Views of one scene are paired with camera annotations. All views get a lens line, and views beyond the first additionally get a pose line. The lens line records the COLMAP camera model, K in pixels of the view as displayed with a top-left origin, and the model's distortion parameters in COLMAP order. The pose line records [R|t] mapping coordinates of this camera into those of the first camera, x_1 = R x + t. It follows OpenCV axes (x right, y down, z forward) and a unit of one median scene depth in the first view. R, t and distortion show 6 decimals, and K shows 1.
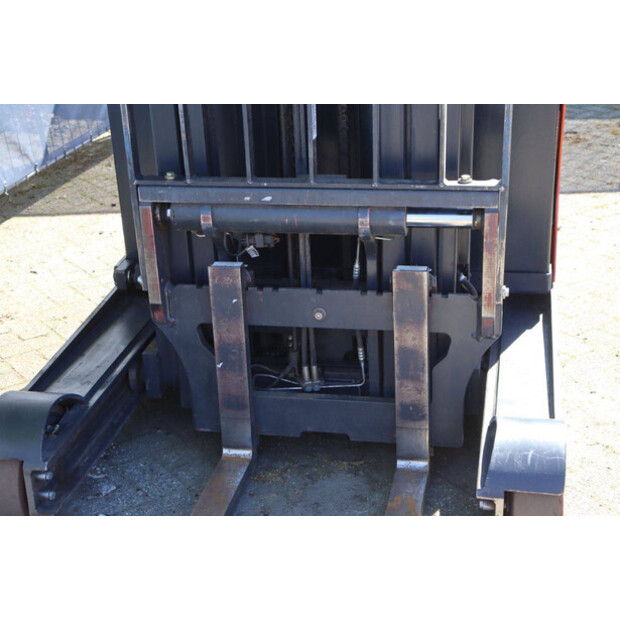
lens RADIAL K [[1047.2, 0, 310.0], [0, 1047.2, 310.0], [0, 0, 1]] dist [0.207823, 0.058770]
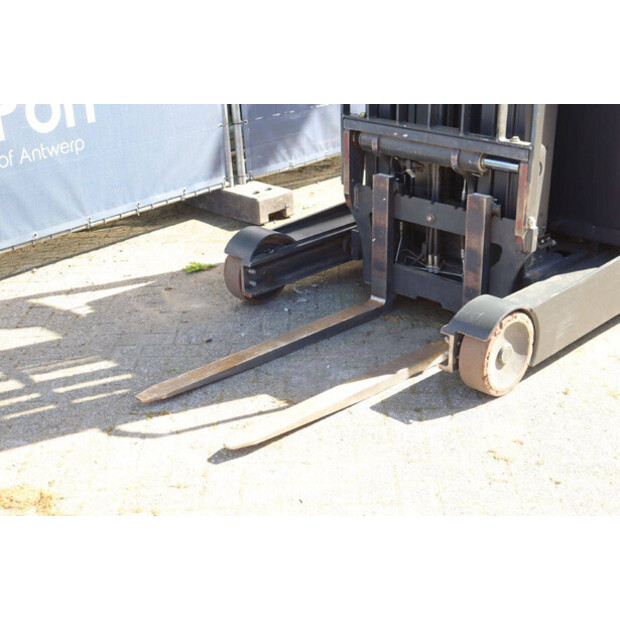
lens RADIAL K [[932.7, 0, 310.0], [0, 932.7, 310.0], [0, 0, 1]] dist [0.079194, 0.025848]
pose [[0.826161, 0.238085, -0.510660, 0.598672], [-0.228181, 0.970065, 0.083115, 0.062081], [0.515162, 0.047857, 0.855756, -0.258228]]
